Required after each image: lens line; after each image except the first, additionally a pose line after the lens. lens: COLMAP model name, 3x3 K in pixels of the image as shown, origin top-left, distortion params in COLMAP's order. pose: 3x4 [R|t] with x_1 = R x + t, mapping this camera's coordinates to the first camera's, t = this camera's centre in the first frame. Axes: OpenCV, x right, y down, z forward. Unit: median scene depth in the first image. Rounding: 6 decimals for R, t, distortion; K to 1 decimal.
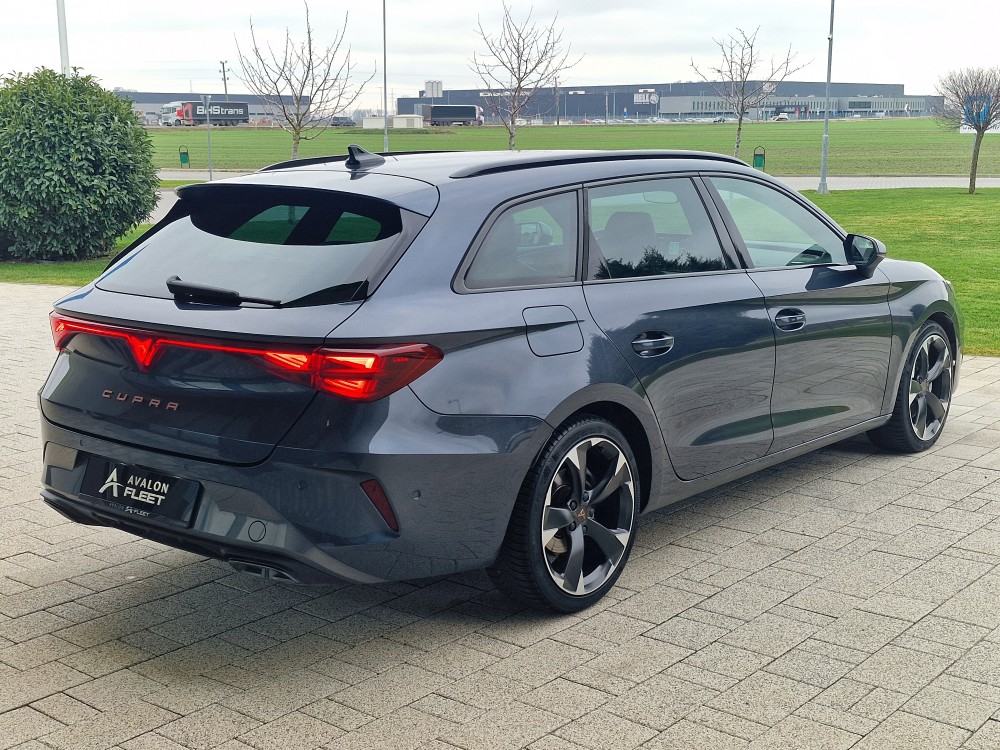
lens RADIAL K [[1276.4, 0, 500.0], [0, 1276.4, 375.0], [0, 0, 1]] dist [0.060685, 0.020439]
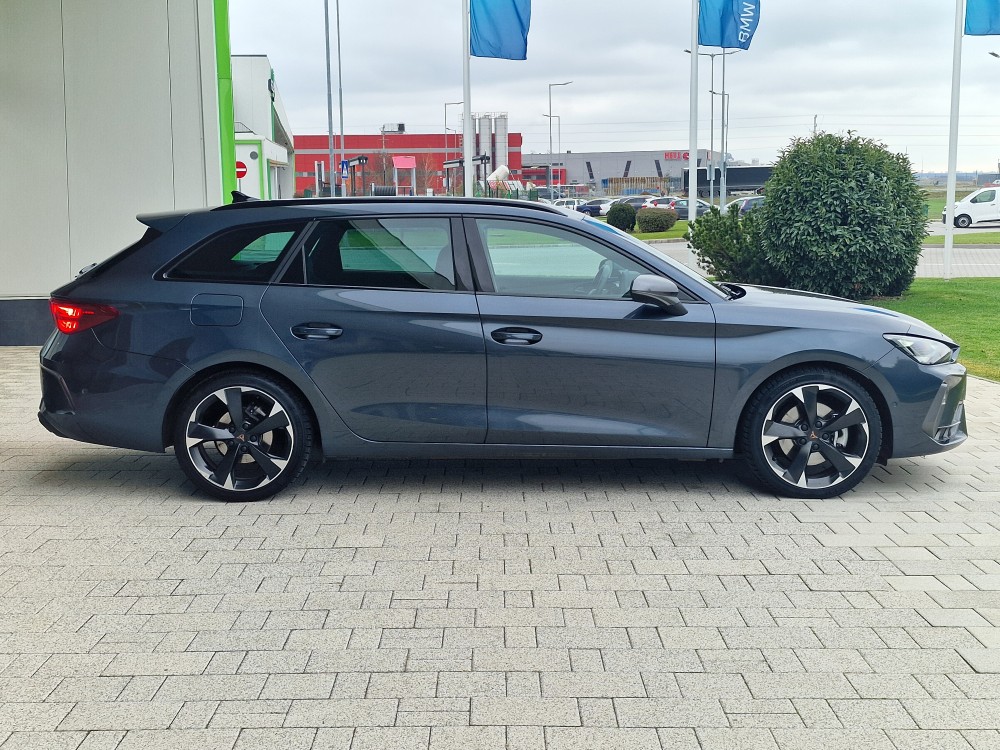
lens RADIAL K [[1276.4, 0, 500.0], [0, 1276.4, 375.0], [0, 0, 1]] dist [0.060685, 0.020439]
pose [[0.635062, 0.105082, -0.765280, 0.369273], [-0.138001, 0.990200, 0.021447, -0.009924], [0.760034, 0.091989, 0.643340, 0.070194]]
